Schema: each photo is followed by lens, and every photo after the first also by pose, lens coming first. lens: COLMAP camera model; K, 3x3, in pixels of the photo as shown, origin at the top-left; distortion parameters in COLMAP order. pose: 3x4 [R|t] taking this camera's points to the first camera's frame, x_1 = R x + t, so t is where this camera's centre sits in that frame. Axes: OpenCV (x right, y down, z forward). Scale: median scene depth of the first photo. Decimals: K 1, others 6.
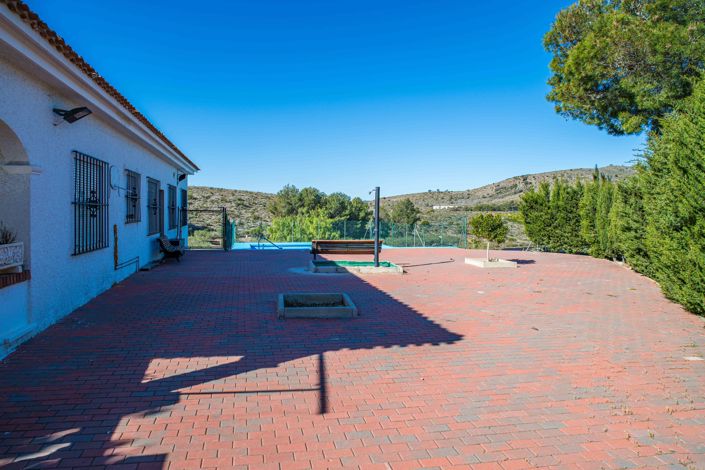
lens RADIAL K [[456.8, 0, 352.7], [0, 456.8, 201.1], [0, 0, 1]] dist [-0.061429, 0.036107]
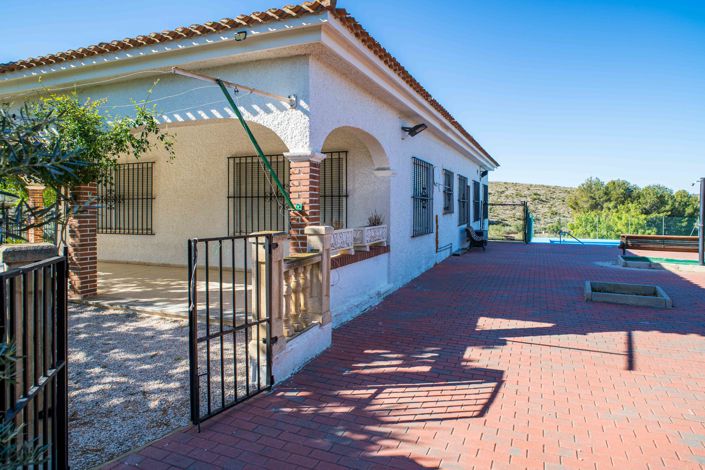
lens RADIAL K [[456.8, 0, 352.7], [0, 456.8, 201.1], [0, 0, 1]] dist [-0.061429, 0.036107]
pose [[0.809719, -0.000432, -0.586818, 0.009400], [0.007120, 0.999933, 0.009089, 0.001640], [0.586774, -0.011538, 0.809668, -0.109371]]
